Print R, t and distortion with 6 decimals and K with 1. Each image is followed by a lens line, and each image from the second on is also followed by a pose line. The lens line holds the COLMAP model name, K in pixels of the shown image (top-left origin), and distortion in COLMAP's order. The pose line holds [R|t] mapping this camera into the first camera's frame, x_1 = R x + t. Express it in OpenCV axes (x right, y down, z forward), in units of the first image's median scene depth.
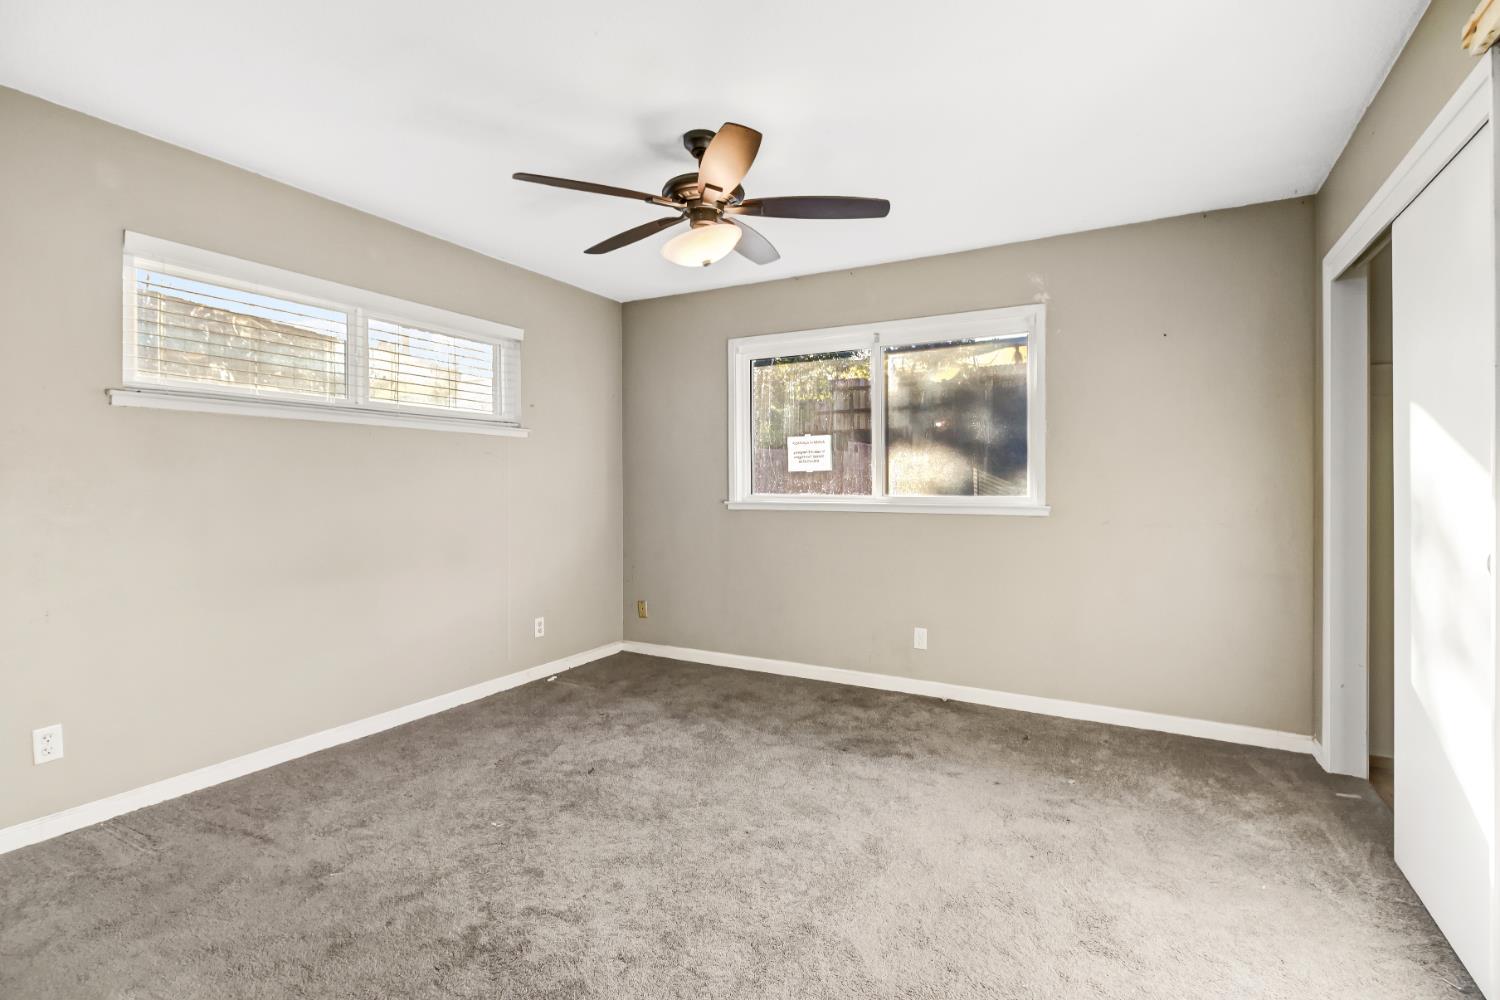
lens RADIAL K [[695.0, 0, 755.9], [0, 695.0, 487.3], [0, 0, 1]] dist [0.015726, -0.013082]
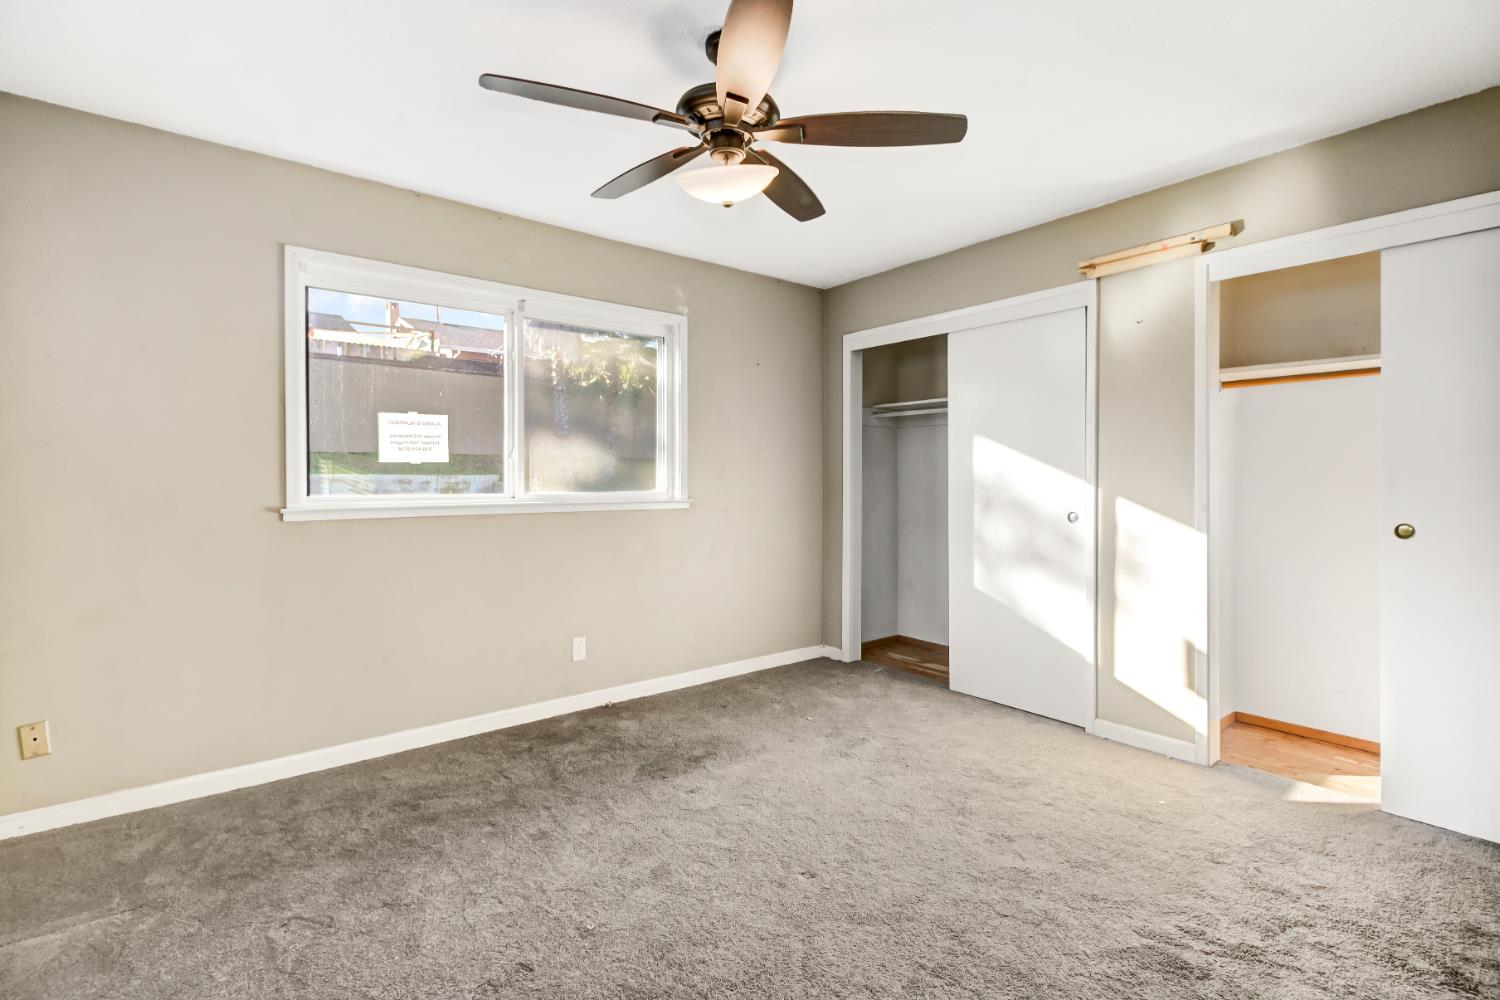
lens RADIAL K [[695.0, 0, 755.9], [0, 695.0, 487.3], [0, 0, 1]] dist [0.015726, -0.013082]
pose [[0.379255, -0.012656, 0.925206, -0.564600], [0.005436, 0.999920, 0.011450, -0.004462], [-0.925276, 0.000687, 0.379293, 0.477452]]
